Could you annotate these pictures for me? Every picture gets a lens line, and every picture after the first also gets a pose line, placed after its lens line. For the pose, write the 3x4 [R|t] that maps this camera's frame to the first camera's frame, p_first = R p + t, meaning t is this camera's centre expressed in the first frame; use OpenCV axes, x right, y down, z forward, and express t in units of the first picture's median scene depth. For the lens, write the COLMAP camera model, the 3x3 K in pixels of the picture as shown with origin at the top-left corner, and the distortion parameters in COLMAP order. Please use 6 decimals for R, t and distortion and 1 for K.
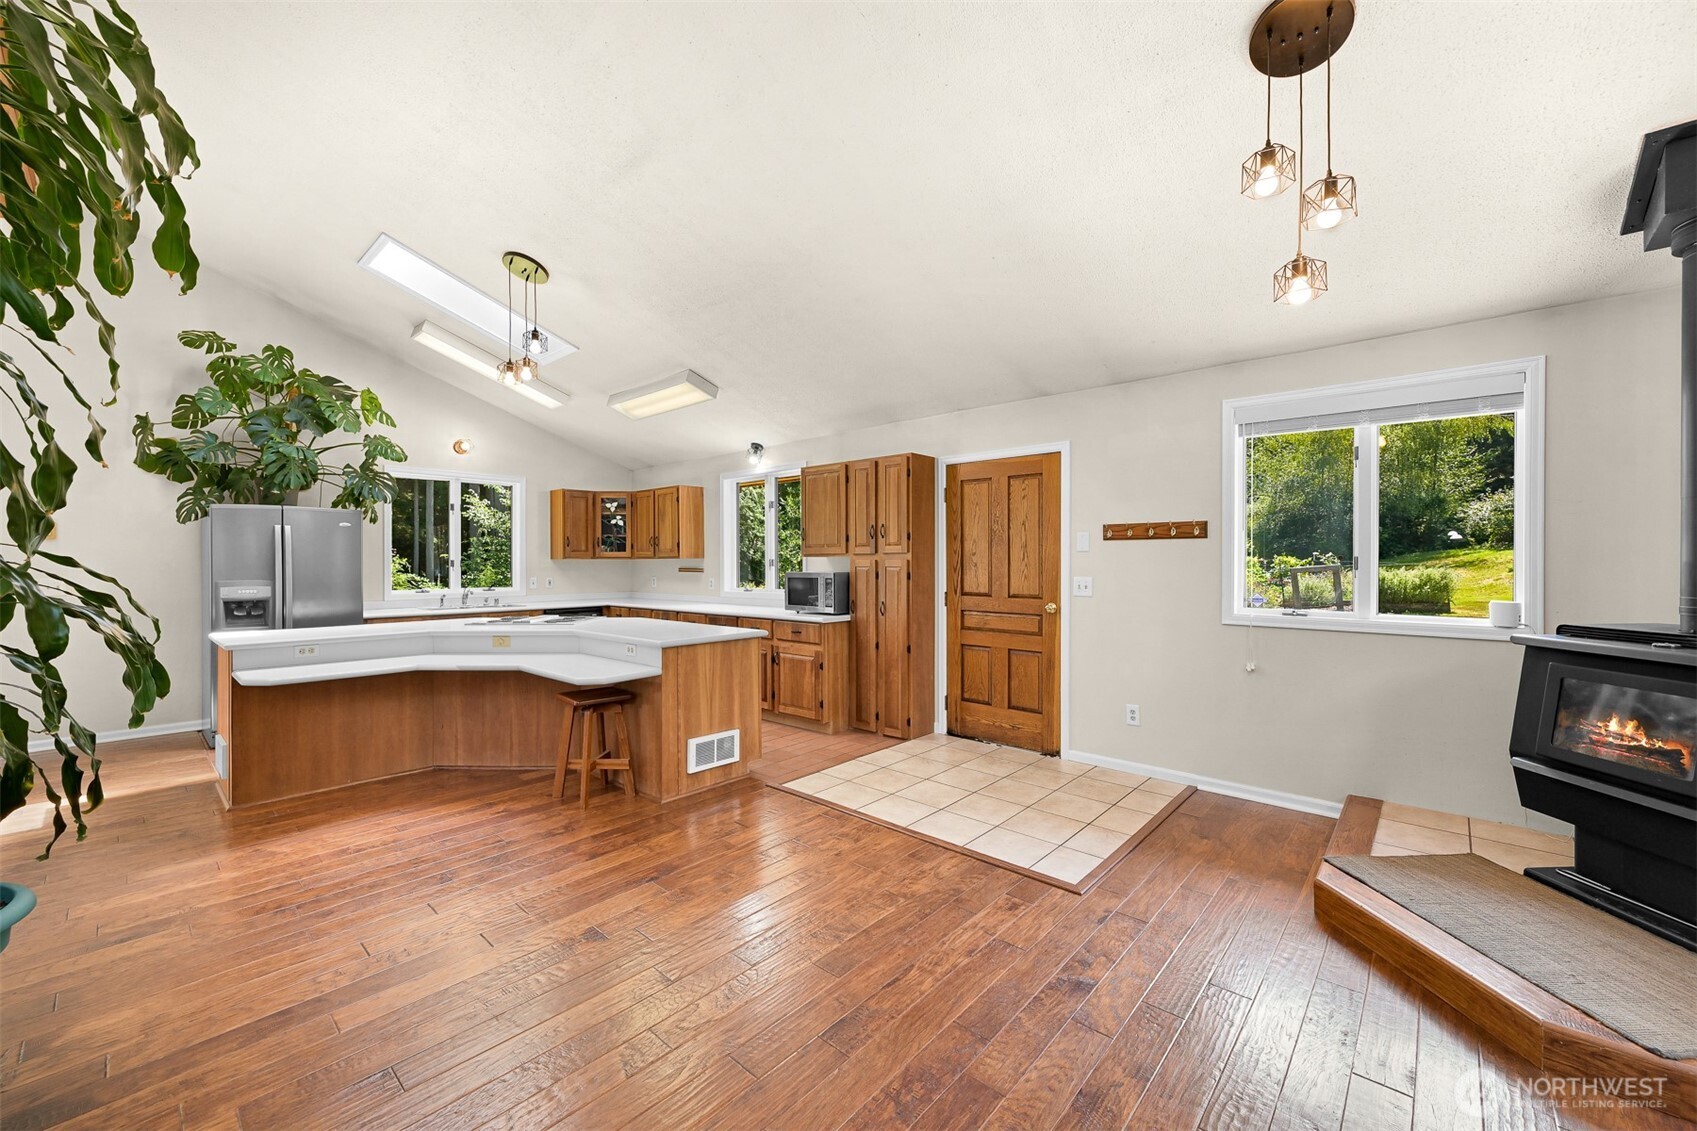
lens RADIAL K [[675.2, 0, 858.9], [0, 675.2, 571.0], [0, 0, 1]] dist [-0.000278, -0.000481]
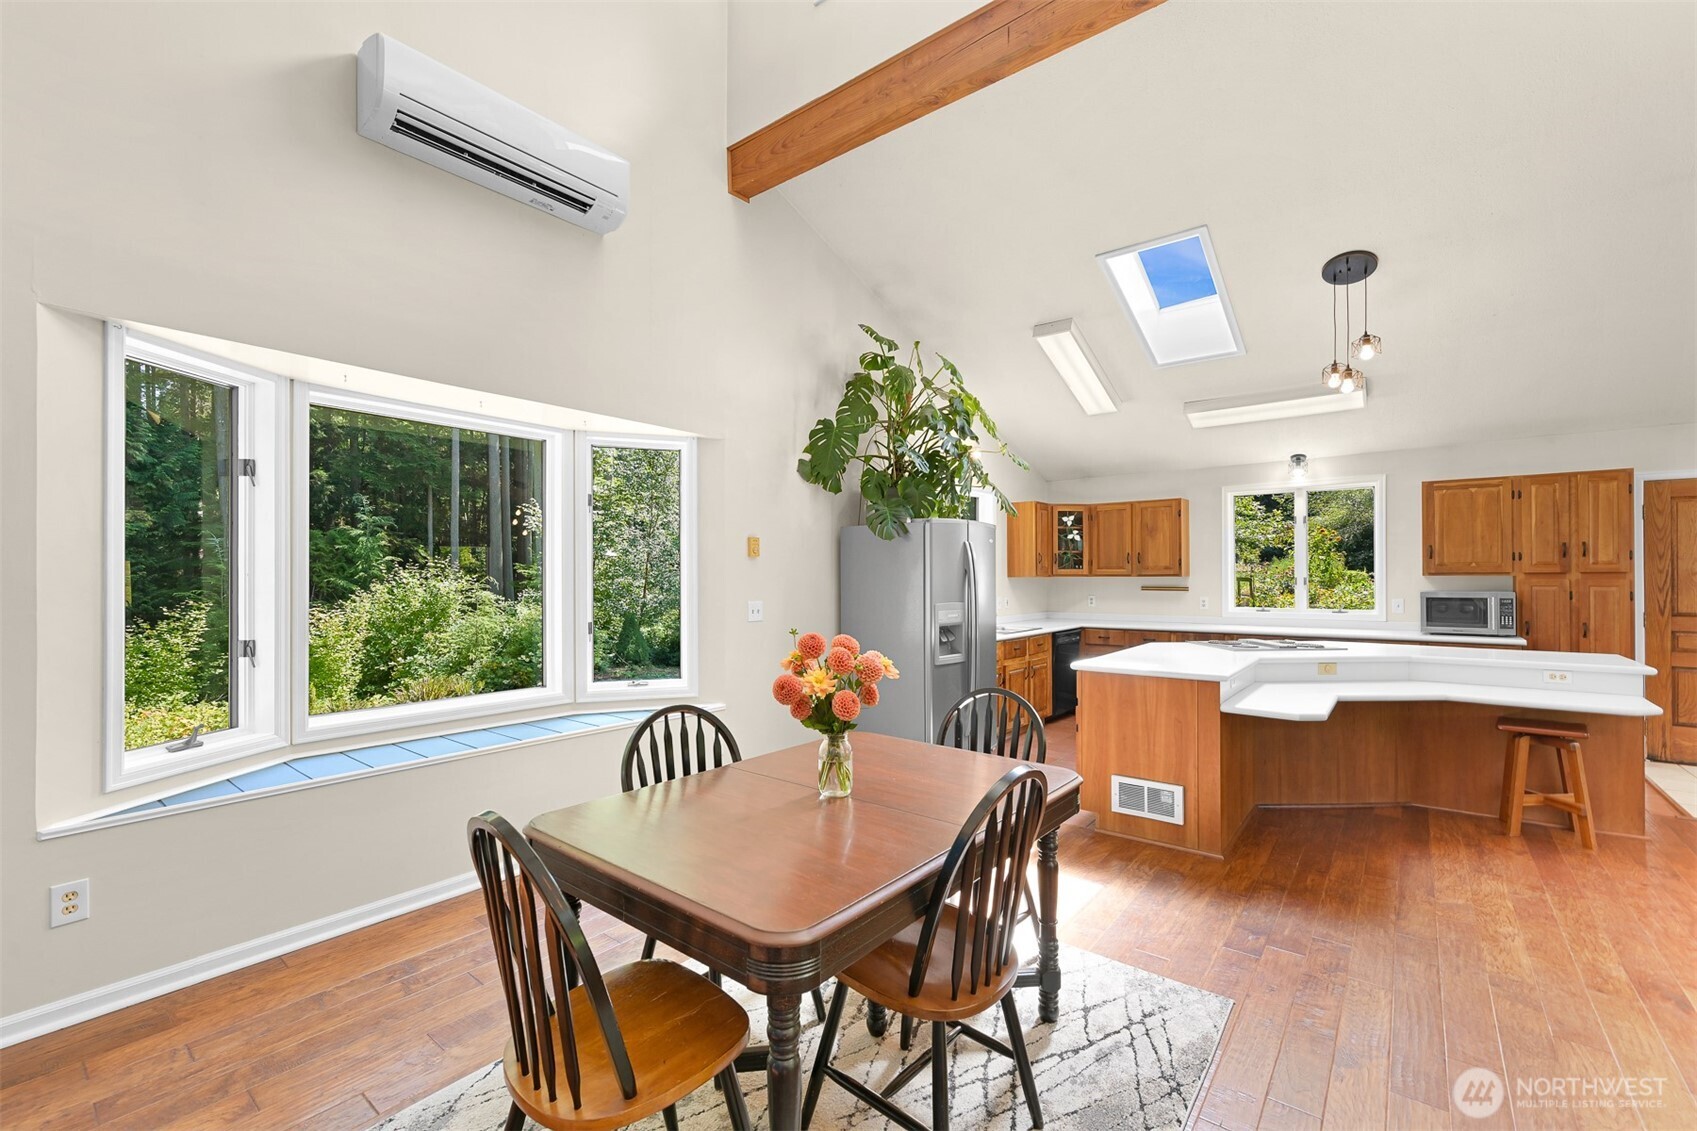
lens RADIAL K [[715.4, 0, 848.0], [0, 715.4, 572.4], [0, 0, 1]] dist [-0.001367, -0.000081]
pose [[0.998431, 0.000111, 0.055988, -1.026271], [0.000890, 0.999840, -0.017842, -0.008971], [-0.055981, 0.017864, 0.998272, 0.044665]]
